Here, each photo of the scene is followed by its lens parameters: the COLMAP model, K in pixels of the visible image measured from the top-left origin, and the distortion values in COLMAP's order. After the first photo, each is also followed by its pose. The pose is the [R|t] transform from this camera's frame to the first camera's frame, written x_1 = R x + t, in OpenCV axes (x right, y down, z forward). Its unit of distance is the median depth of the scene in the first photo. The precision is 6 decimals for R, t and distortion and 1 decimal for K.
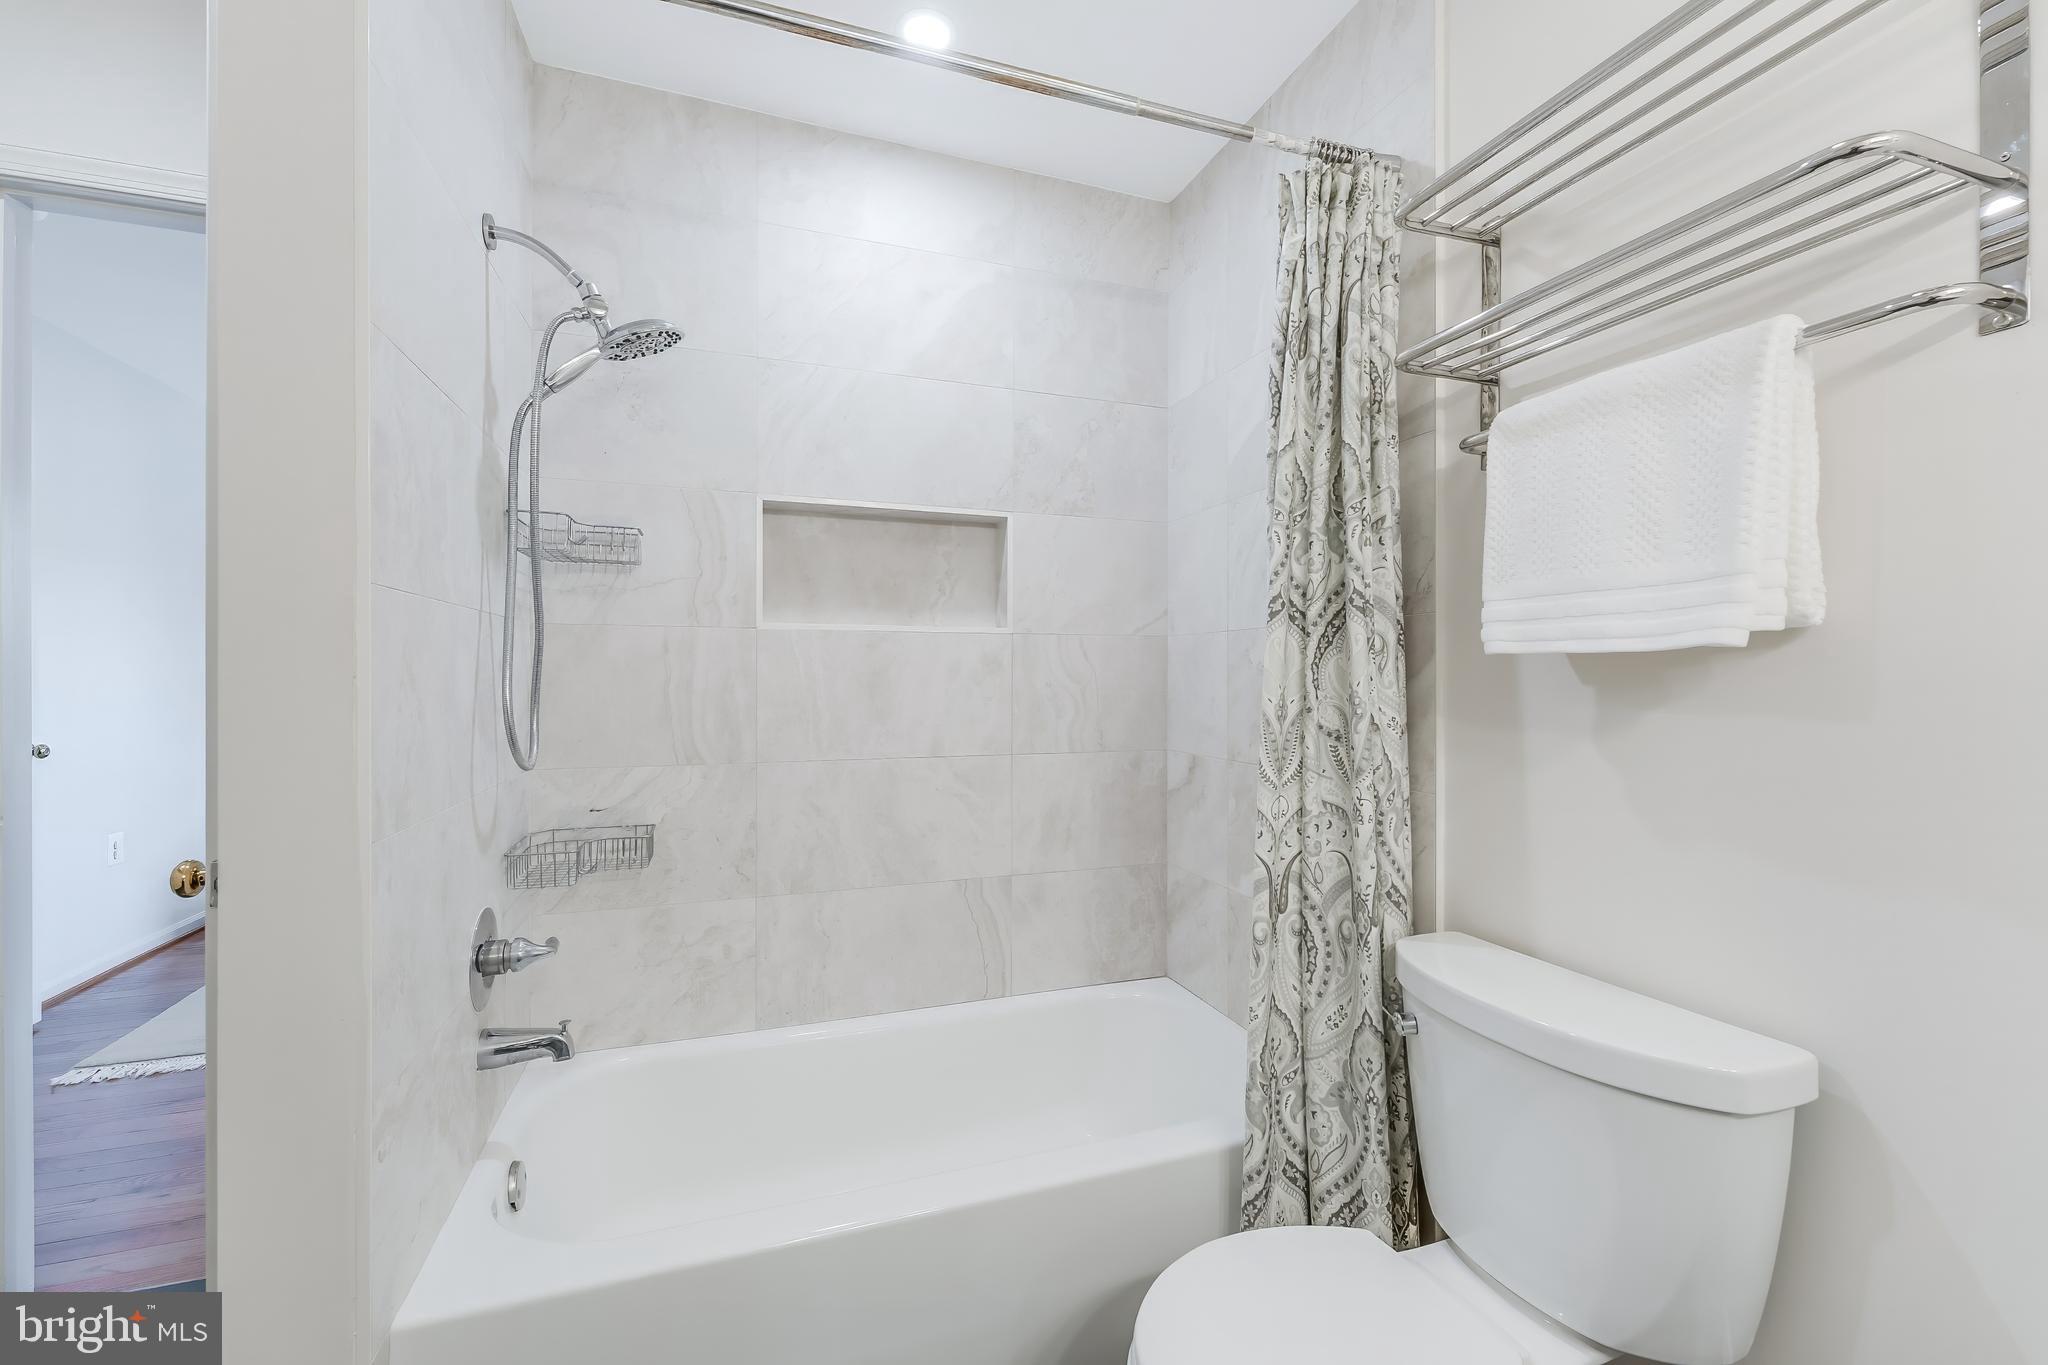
lens RADIAL K [[828.3, 0, 1021.9], [0, 828.3, 679.9], [0, 0, 1]] dist [-0.000230, 0.000426]
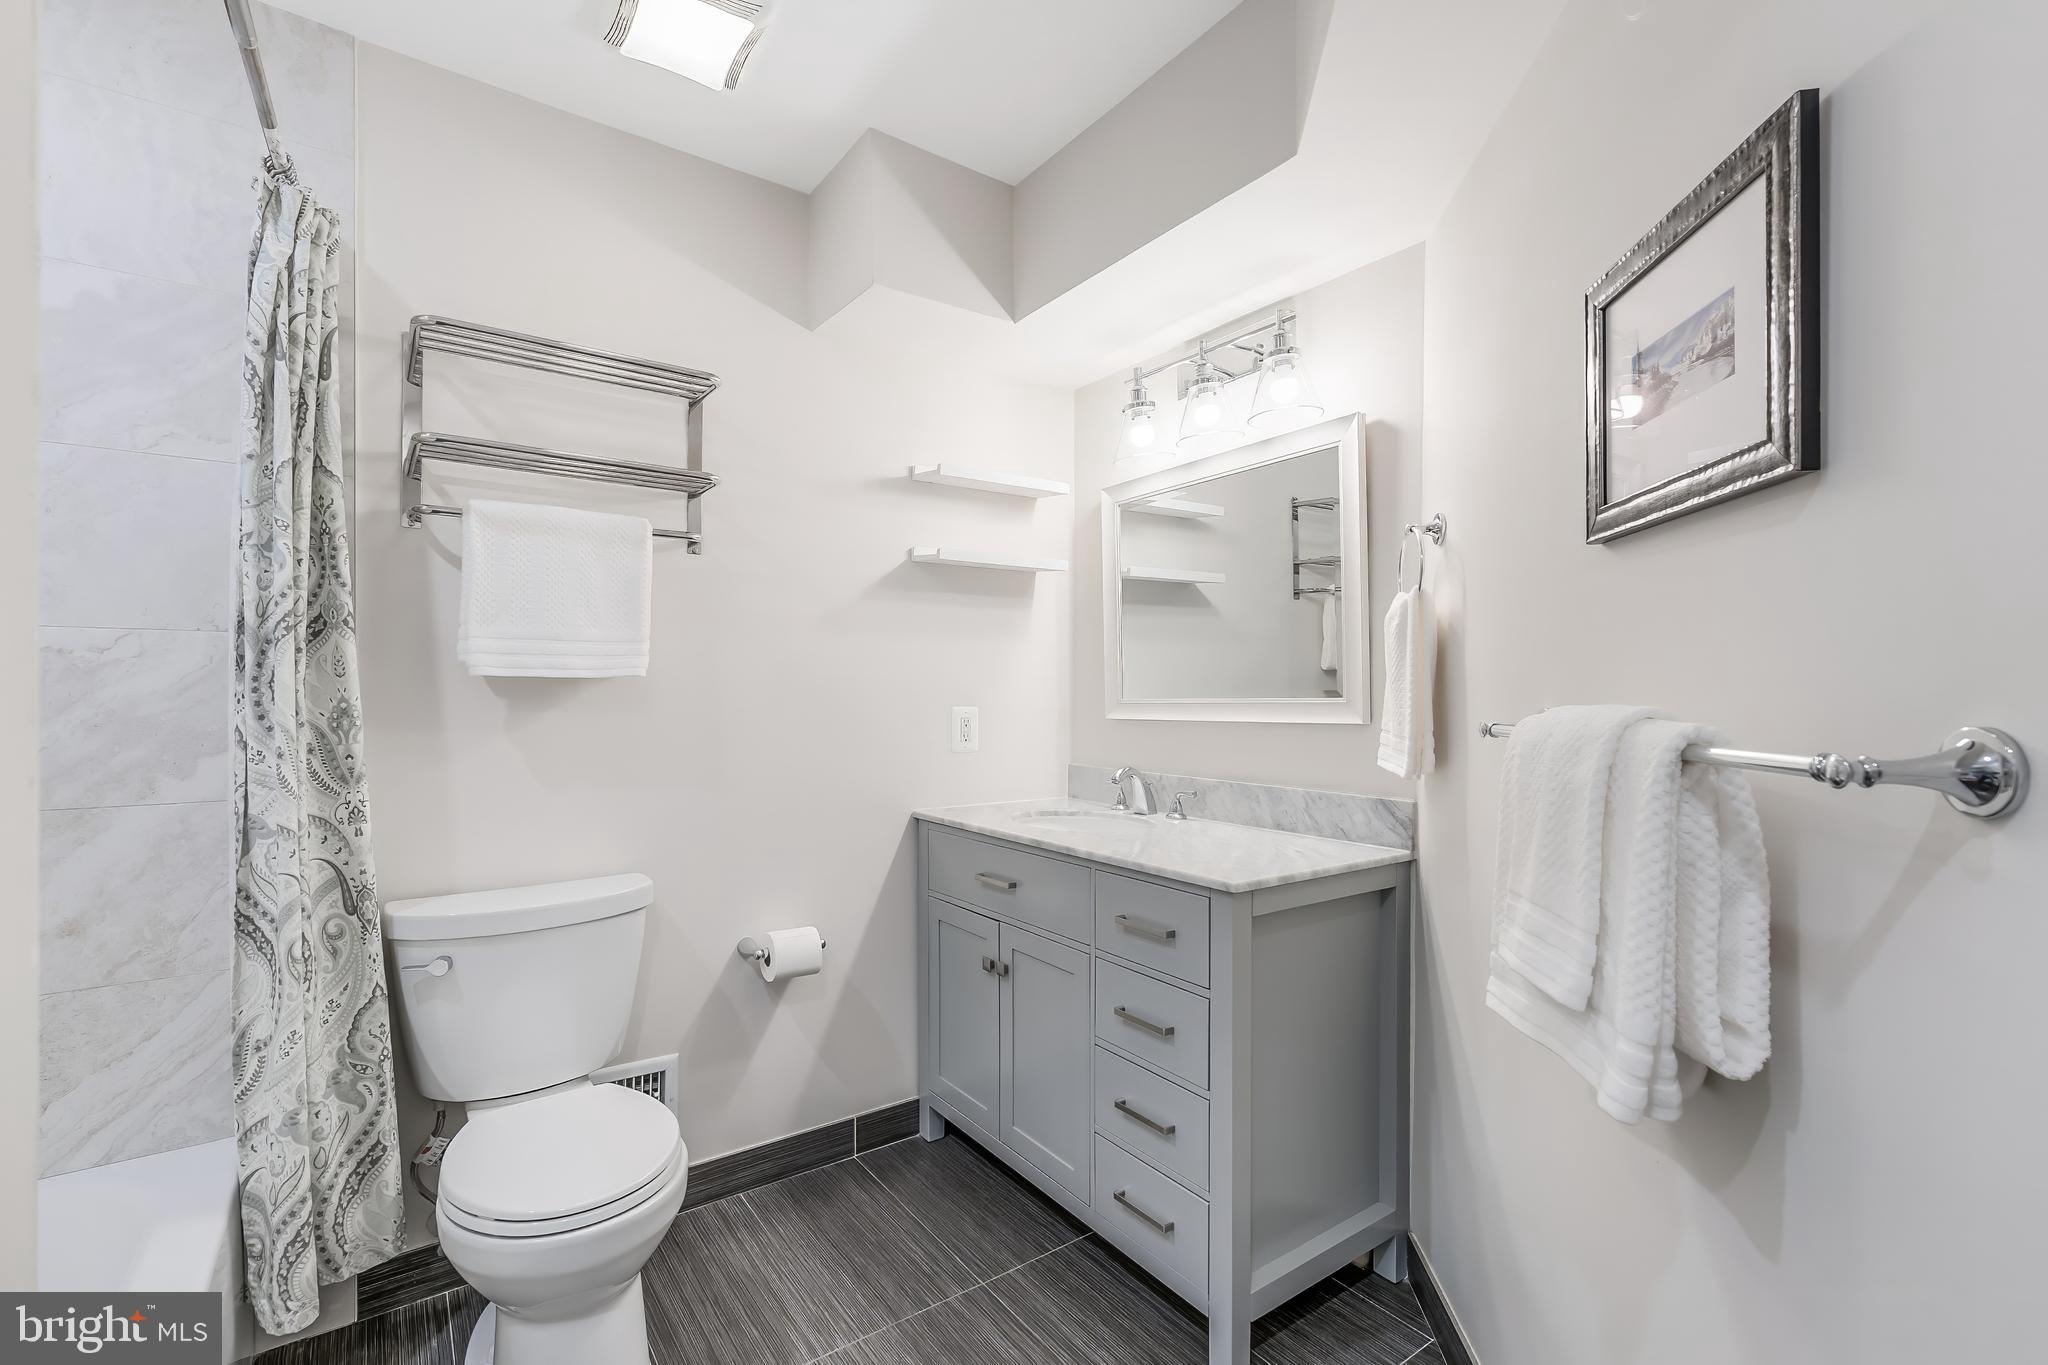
lens RADIAL K [[887.4, 0, 1020.3], [0, 887.4, 687.4], [0, 0, 1]] dist [-0.000589, -0.000041]
pose [[-0.307645, 0.006974, 0.951476, -1.018660], [0.008707, 0.999952, -0.004514, 0.004008], [-0.951461, 0.006896, -0.307691, 0.526772]]
